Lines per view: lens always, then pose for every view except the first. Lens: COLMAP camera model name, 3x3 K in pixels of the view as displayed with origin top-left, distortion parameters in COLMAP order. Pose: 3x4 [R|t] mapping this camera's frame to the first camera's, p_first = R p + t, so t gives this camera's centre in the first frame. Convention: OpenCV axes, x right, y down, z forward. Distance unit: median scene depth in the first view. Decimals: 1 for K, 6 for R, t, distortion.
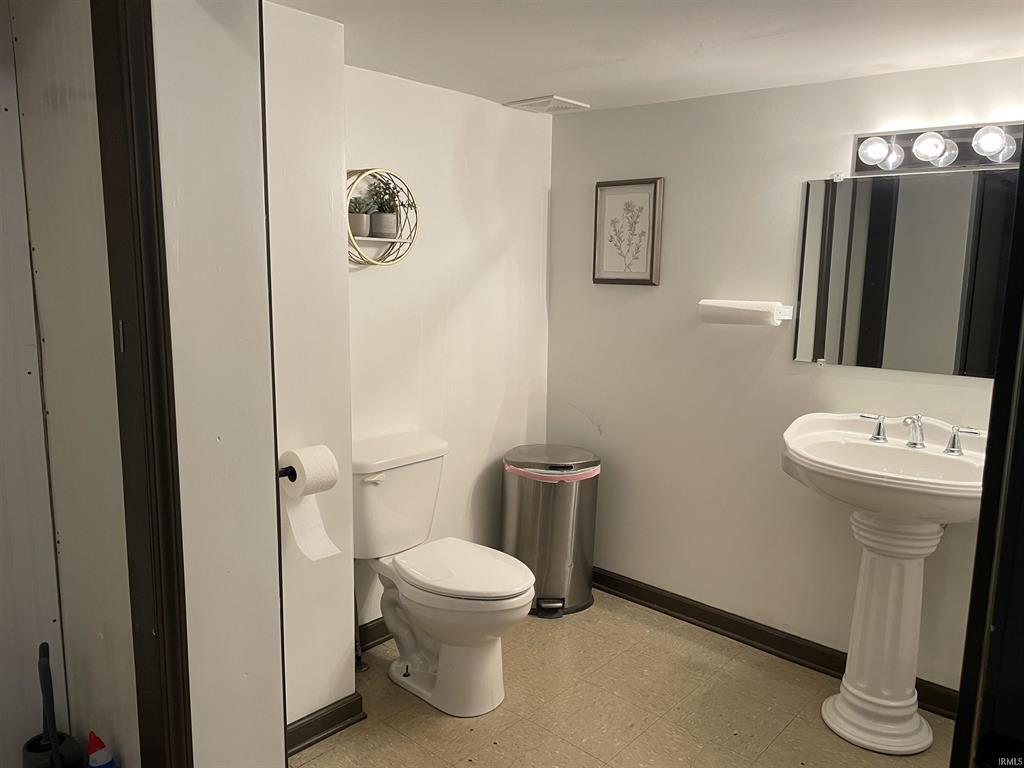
lens RADIAL K [[761.7, 0, 512.0], [0, 761.7, 384.0], [0, 0, 1]] dist [-0.007637, -0.004238]
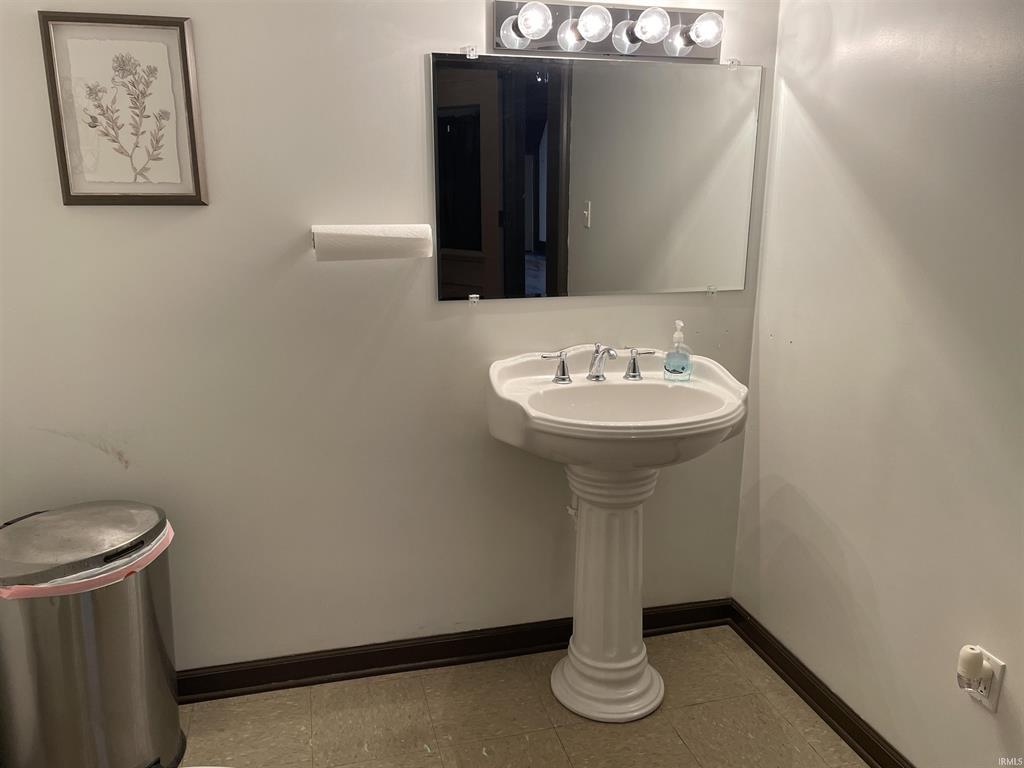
lens RADIAL K [[772.7, 0, 510.2], [0, 772.7, 377.3], [0, 0, 1]] dist [0.008216, -0.036237]
pose [[0.536142, -0.212661, 0.816901, -0.209708], [0.127052, 0.977051, 0.170967, -0.069322], [-0.834512, 0.012126, 0.550857, 0.457825]]
